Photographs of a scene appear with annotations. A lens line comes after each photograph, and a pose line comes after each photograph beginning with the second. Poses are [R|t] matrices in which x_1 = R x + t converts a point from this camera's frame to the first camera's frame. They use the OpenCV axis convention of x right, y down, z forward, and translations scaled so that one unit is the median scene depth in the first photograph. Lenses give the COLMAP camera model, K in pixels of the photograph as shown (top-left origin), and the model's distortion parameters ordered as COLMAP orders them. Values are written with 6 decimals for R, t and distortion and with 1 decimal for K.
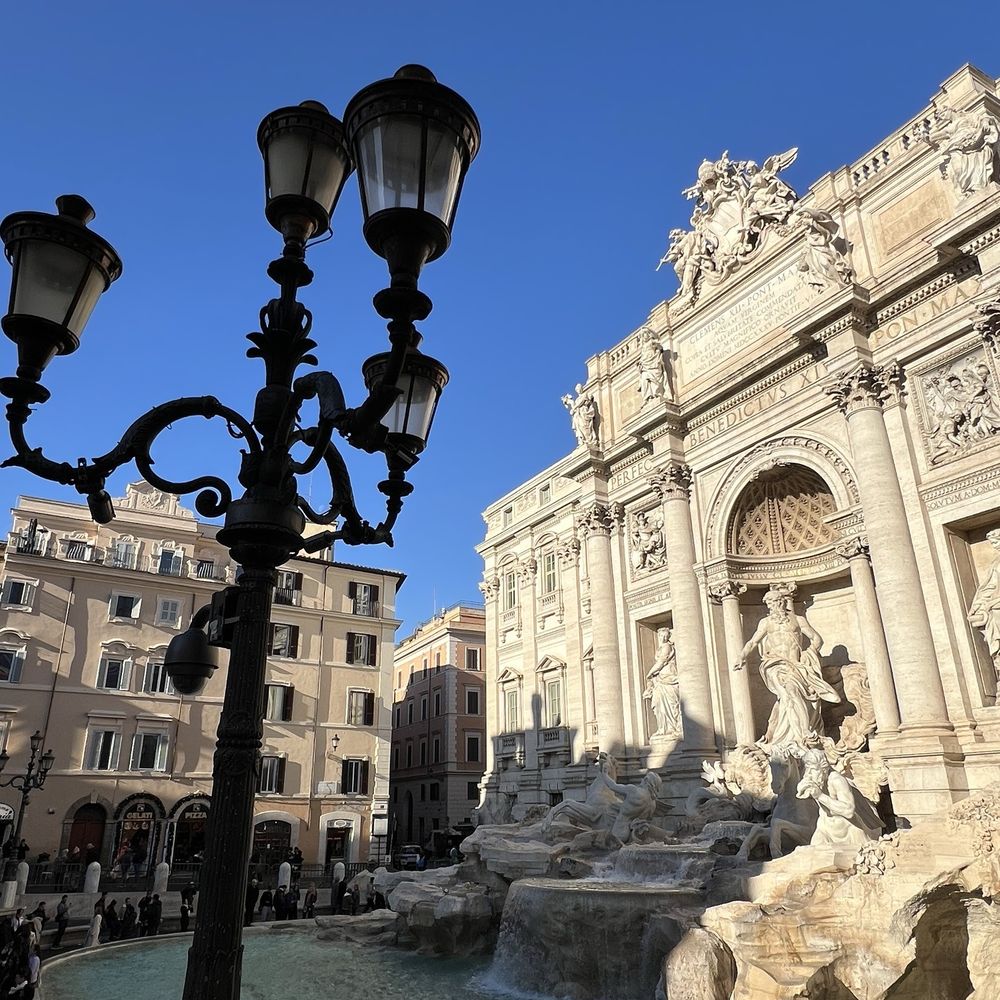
lens RADIAL K [[805.1, 0, 492.7], [0, 805.1, 500.1], [0, 0, 1]] dist [0.001844, -0.000862]
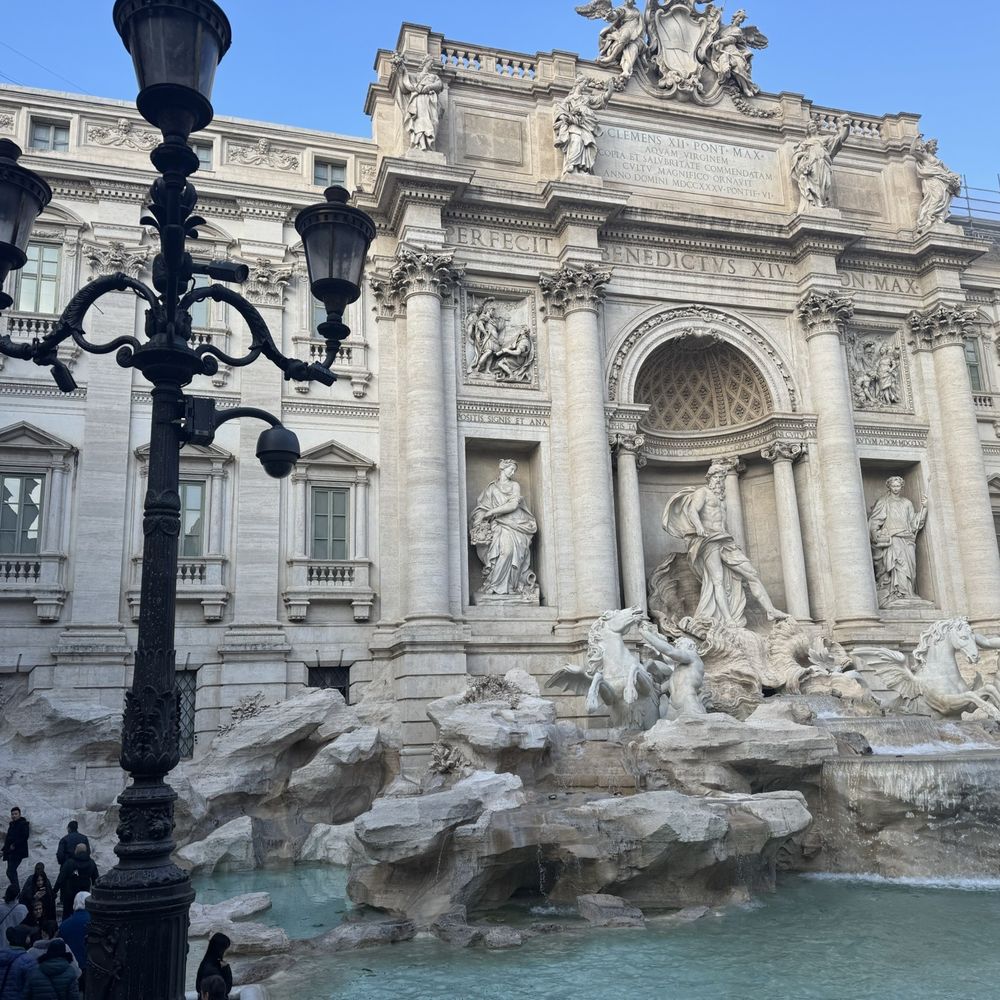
lens RADIAL K [[927.3, 0, 492.6], [0, 927.3, 512.7], [0, 0, 1]] dist [0.049701, 0.000000]
pose [[0.235744, 0.217894, 0.947073, -0.640683], [-0.326007, 0.935801, -0.134151, 0.351118], [-0.915502, -0.277127, 0.291644, 0.812744]]
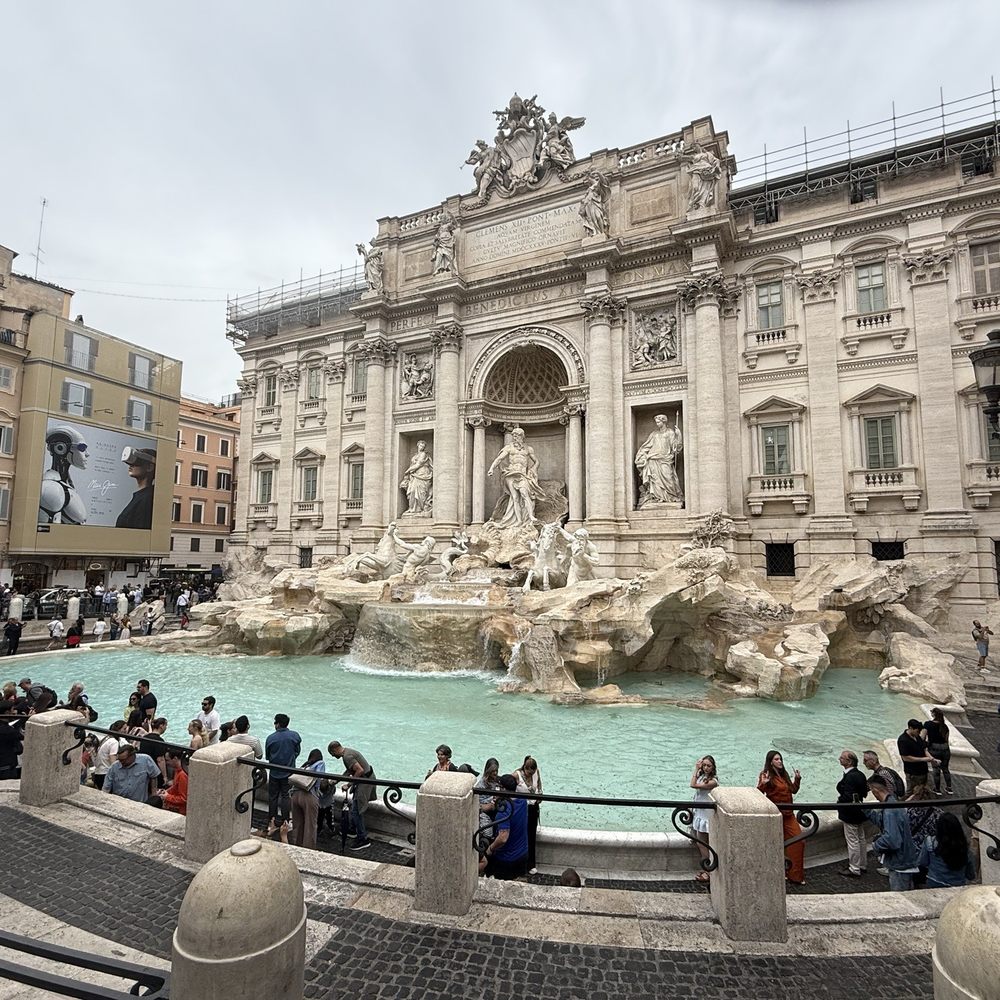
lens RADIAL K [[604.0, 0, 502.1], [0, 604.0, 499.5], [0, 0, 1]] dist [-0.000082, 0.003949]
pose [[0.832064, 0.075792, 0.549478, -0.266802], [-0.215594, 0.956921, 0.194478, 0.022334], [-0.511067, -0.280282, 0.812559, 0.038563]]
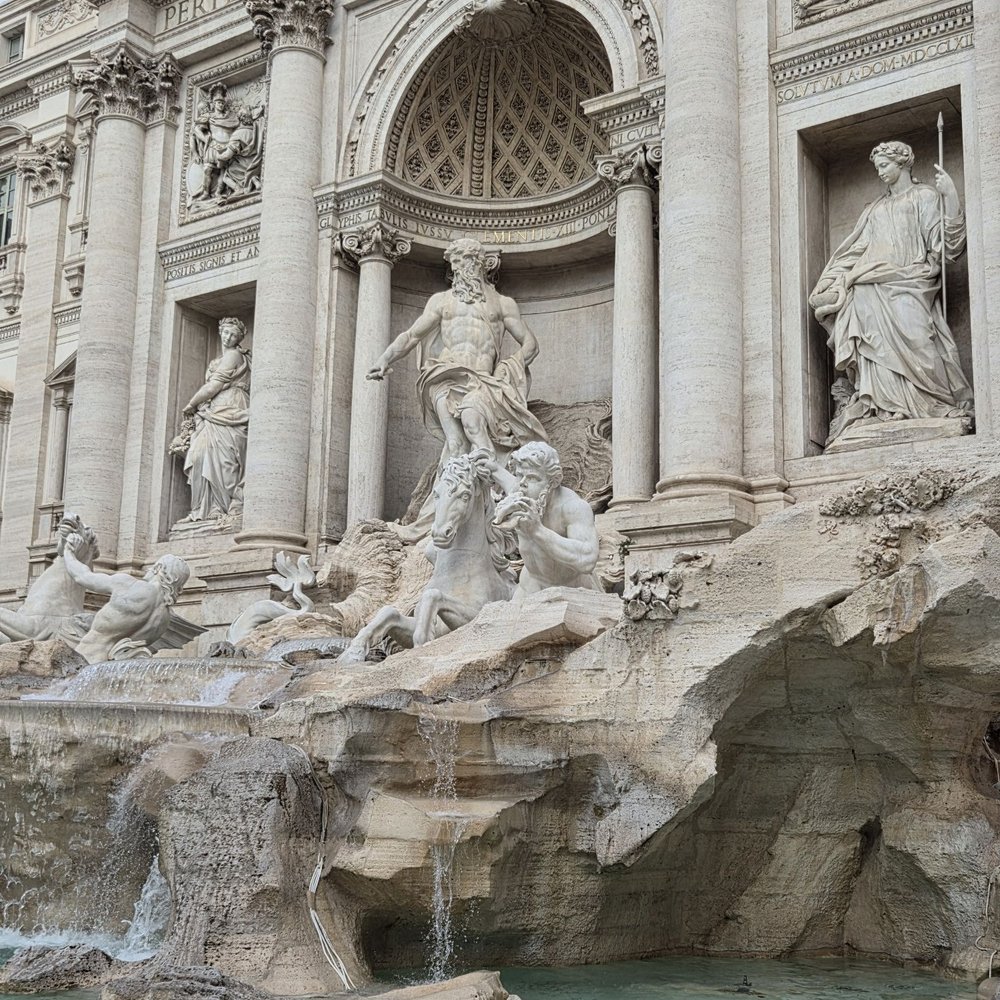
lens RADIAL K [[1393.2, 0, 510.8], [0, 1393.2, 515.2], [0, 0, 1]] dist [0.059897, 0.000000]
pose [[0.902221, 0.116342, 0.415285, 0.026170], [-0.183278, 0.975081, 0.125009, 0.148745], [-0.390392, -0.188898, 0.901061, 0.148288]]
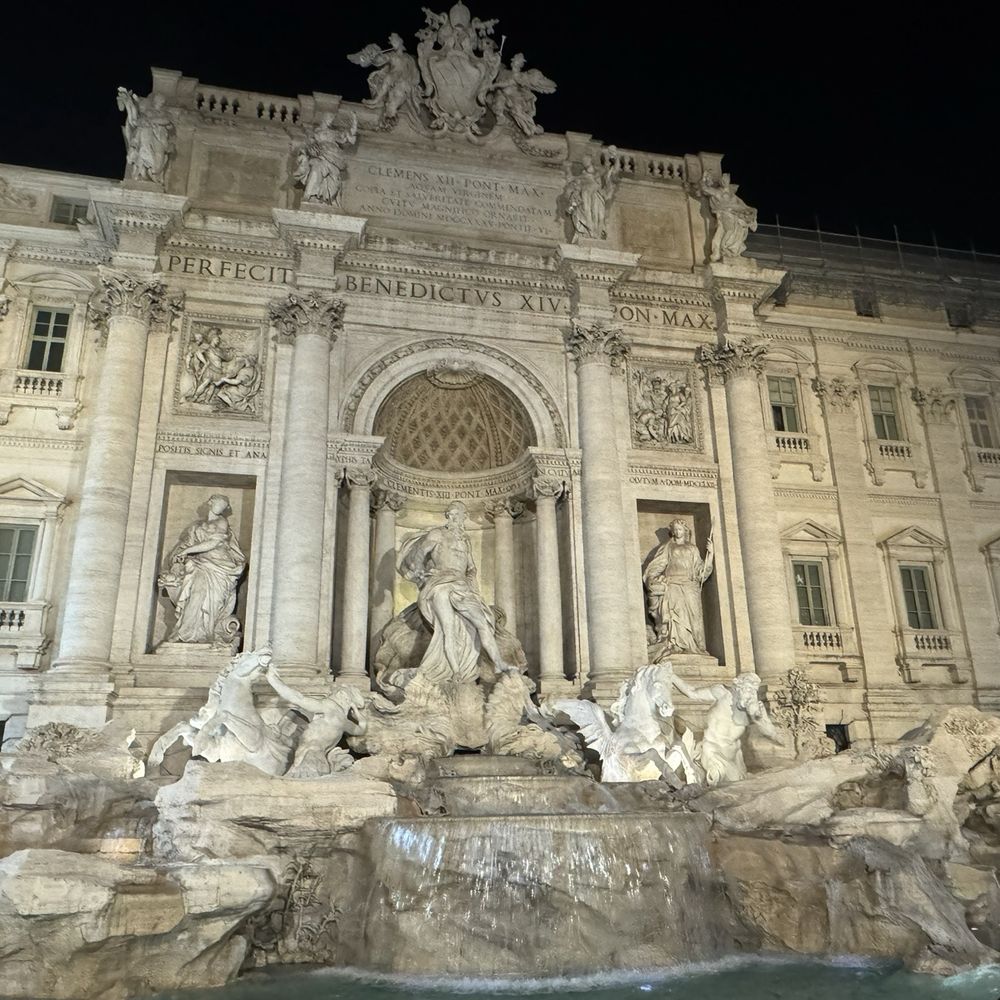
lens RADIAL K [[898.1, 0, 503.7], [0, 898.1, 506.4], [0, 0, 1]] dist [-0.040467, 0.064499]
pose [[0.290464, 0.322368, 0.900949, -0.432307], [-0.333009, 0.916742, -0.220658, 0.275394], [-0.897071, -0.235931, 0.373632, 0.539222]]
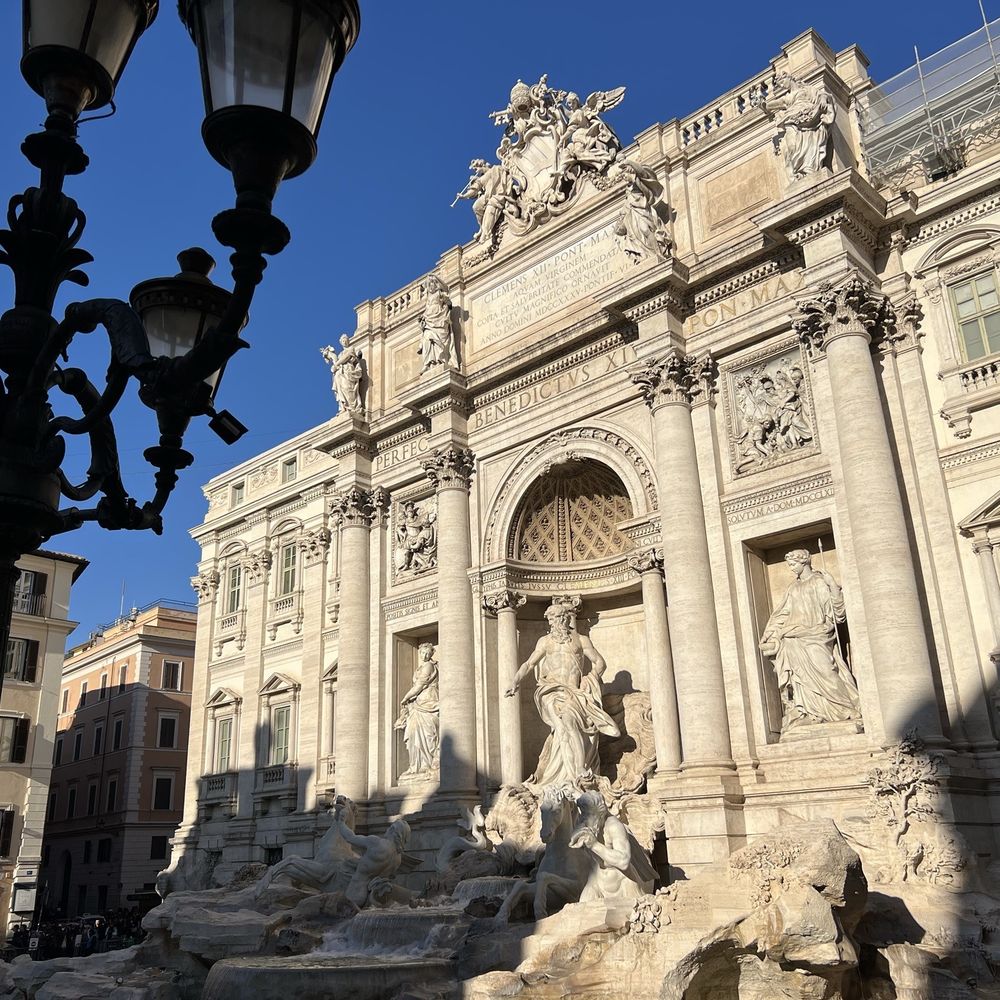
lens RADIAL K [[1002.5, 0, 500.0], [0, 1002.5, 505.3], [0, 0, 1]] dist [0.039959, 0.000000]
pose [[0.957921, 0.073917, 0.277350, -0.010681], [-0.080371, 0.996693, 0.011958, -0.000863], [-0.275549, -0.033746, 0.960694, -0.000958]]
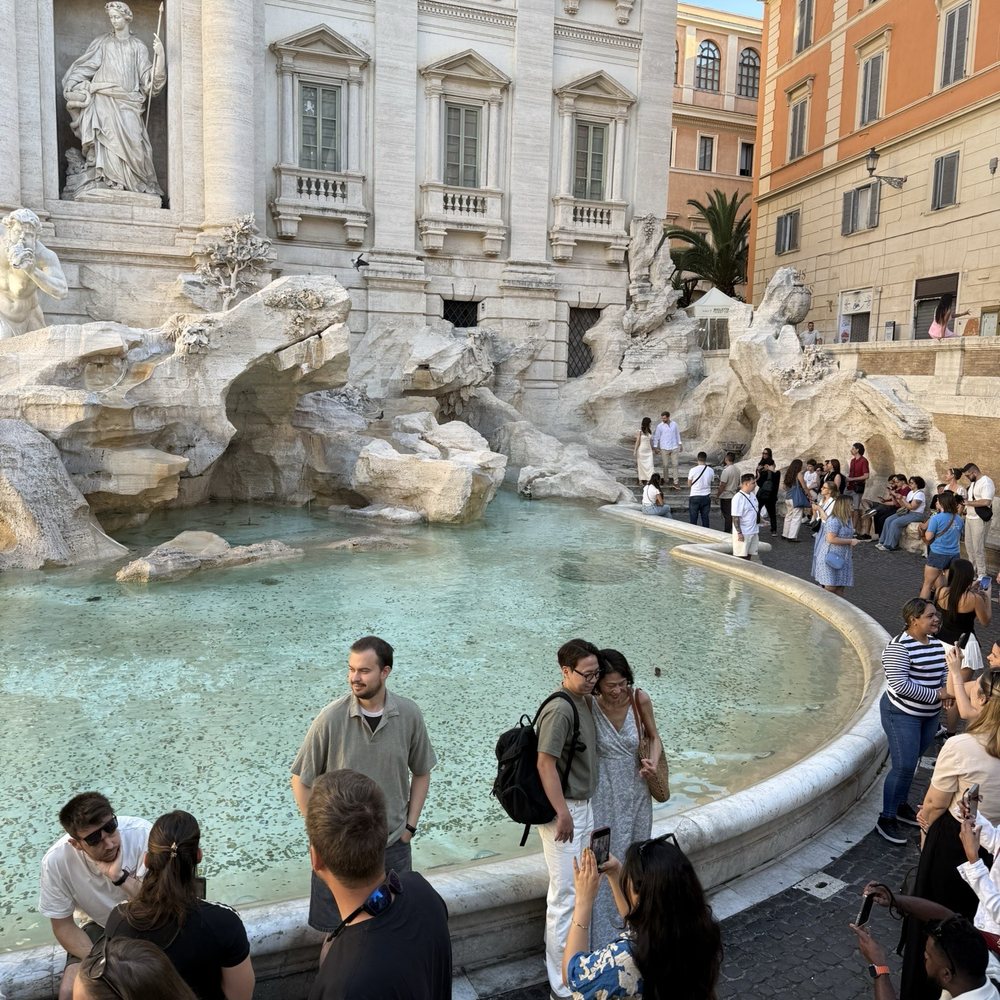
lens RADIAL K [[948.7, 0, 501.1], [0, 948.7, 522.2], [0, 0, 1]] dist [-0.006833, 0.000000]
pose [[0.117467, -0.132208, 0.984237, -0.273649], [-0.391700, 0.904578, 0.168257, 0.148606], [-0.912564, -0.405291, 0.054471, 0.254064]]
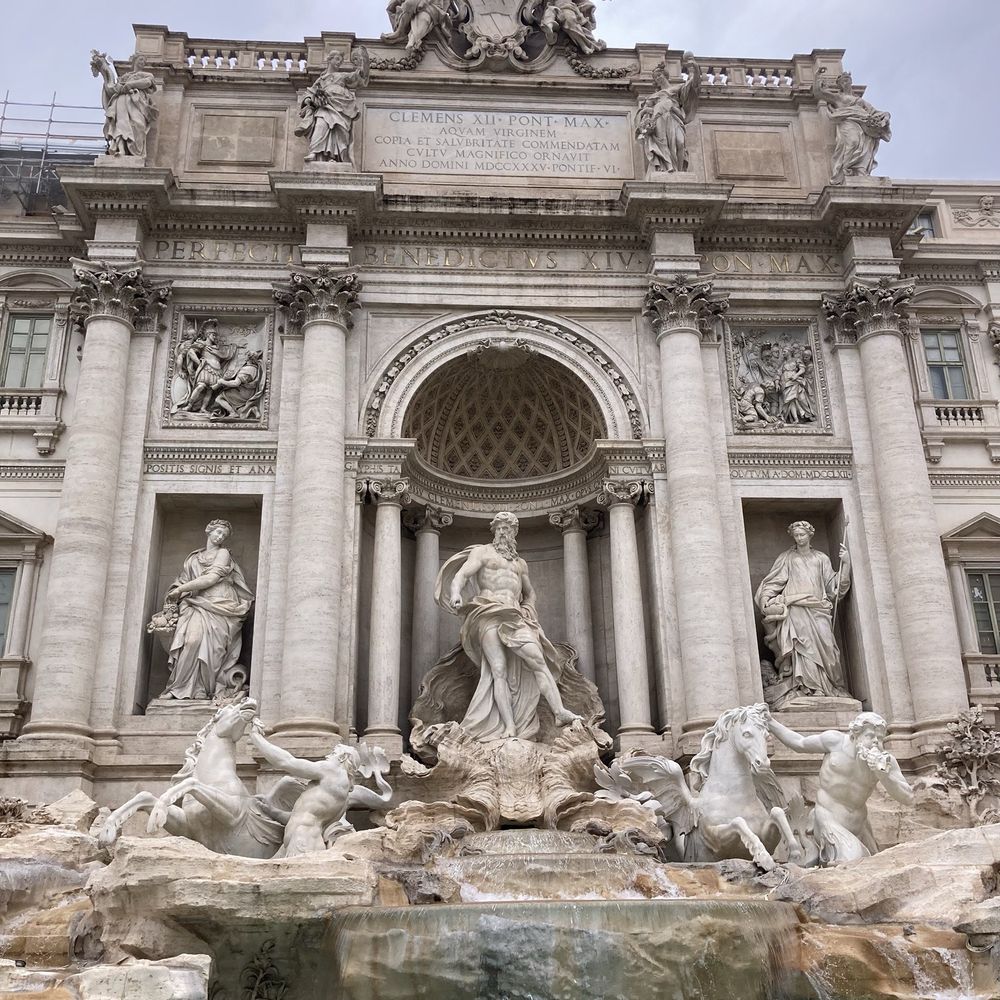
lens RADIAL K [[1093.2, 0, 497.3], [0, 1093.2, 504.7], [0, 0, 1]] dist [0.016847, 0.000000]
pose [[0.438869, 0.329021, 0.836145, -0.379345], [-0.314476, 0.927940, -0.200082, 0.260580], [-0.841724, -0.175138, 0.510713, 0.481015]]
